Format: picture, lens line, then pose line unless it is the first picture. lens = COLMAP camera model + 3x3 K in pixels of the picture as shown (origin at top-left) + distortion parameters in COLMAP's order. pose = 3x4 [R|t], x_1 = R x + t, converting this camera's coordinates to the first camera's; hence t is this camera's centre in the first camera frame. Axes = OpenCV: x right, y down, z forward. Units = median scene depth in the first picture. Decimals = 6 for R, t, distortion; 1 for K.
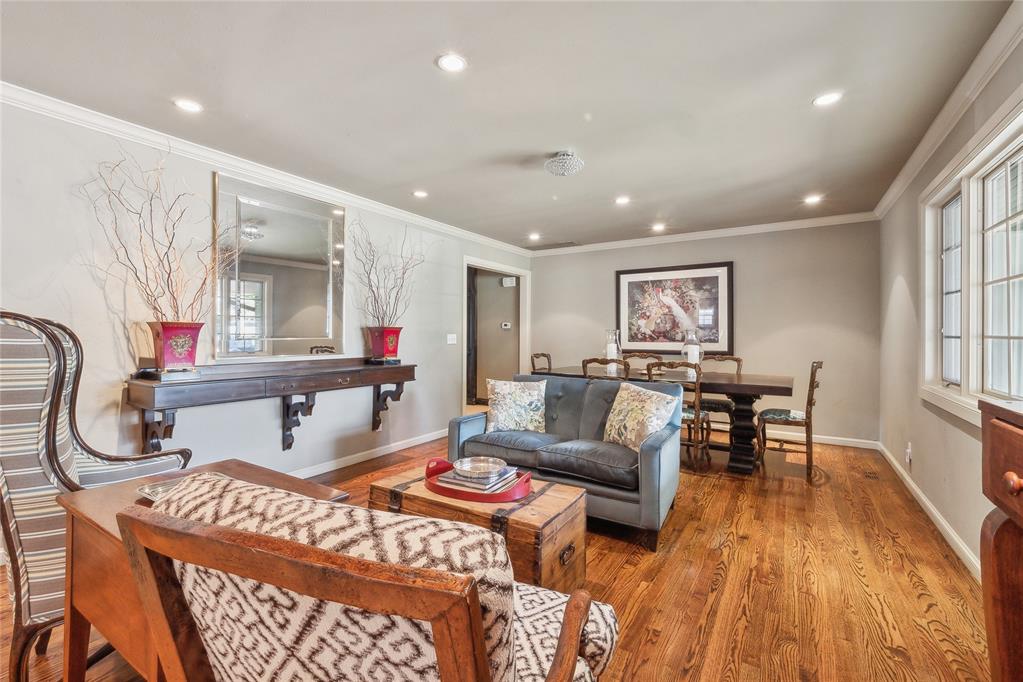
lens RADIAL K [[444.7, 0, 508.5], [0, 444.7, 334.5], [0, 0, 1]] dist [-0.002402, -0.000537]
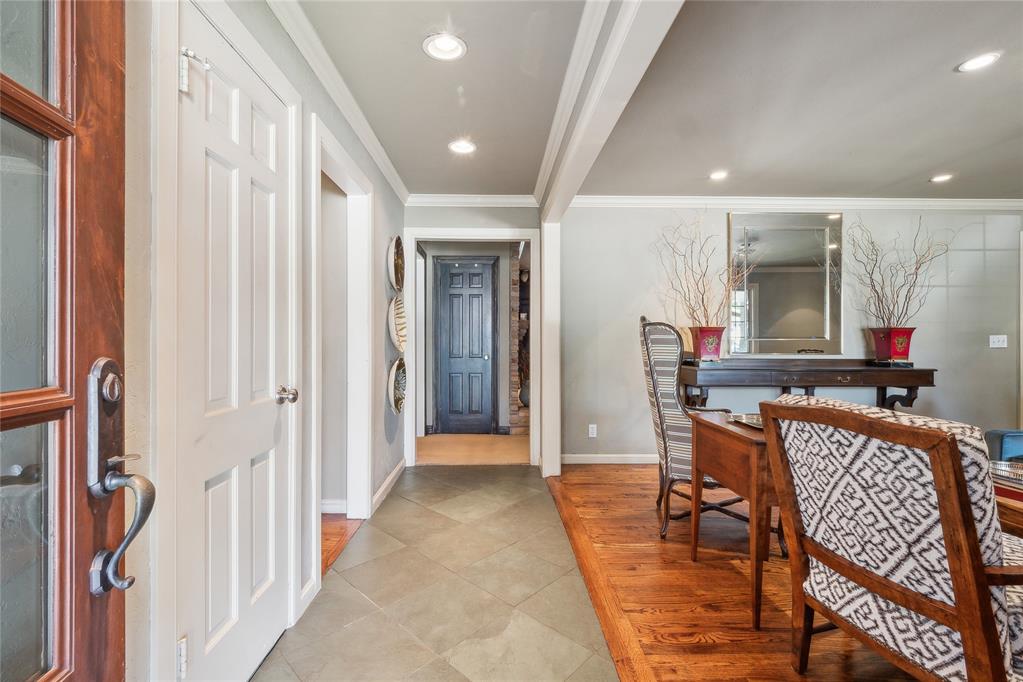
lens RADIAL K [[450.6, 0, 505.8], [0, 450.6, 338.7], [0, 0, 1]] dist [-0.001029, 0.000263]
pose [[0.561055, -0.001066, -0.827778, 0.088777], [-0.000132, 0.999999, -0.001377, 0.012445], [0.827778, 0.000882, 0.561054, -0.354733]]
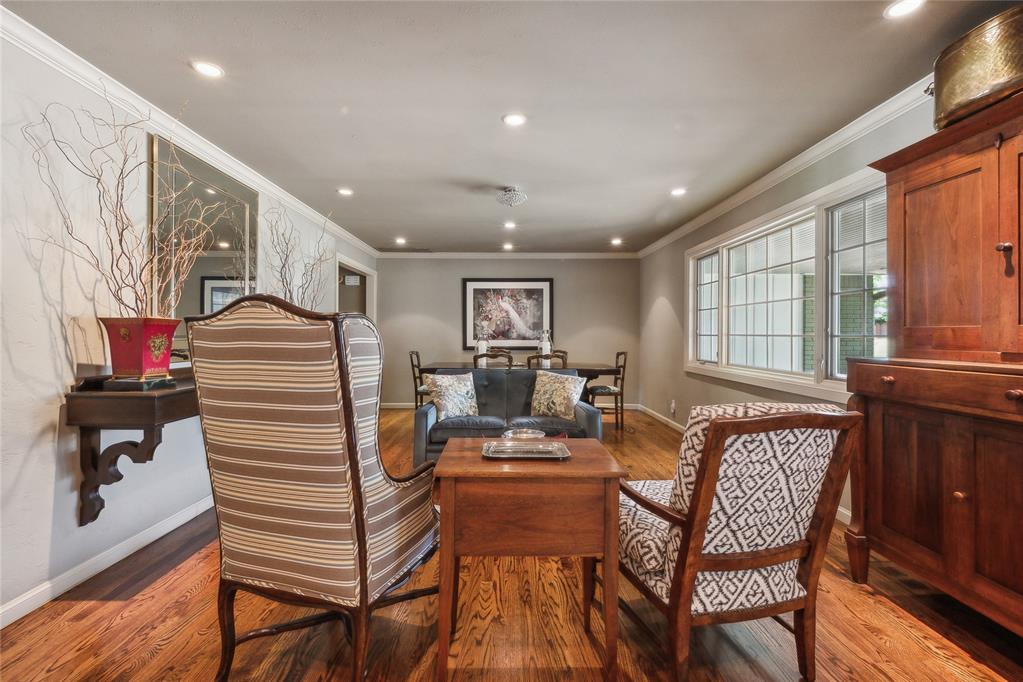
lens RADIAL K [[440.9, 0, 508.4], [0, 440.9, 335.8], [0, 0, 1]] dist [-0.003002, -0.000551]
pose [[0.836599, -0.002524, 0.547809, -0.633137], [0.000064, 0.999990, 0.004510, 0.000519], [-0.547815, -0.003738, 0.836591, -0.036925]]
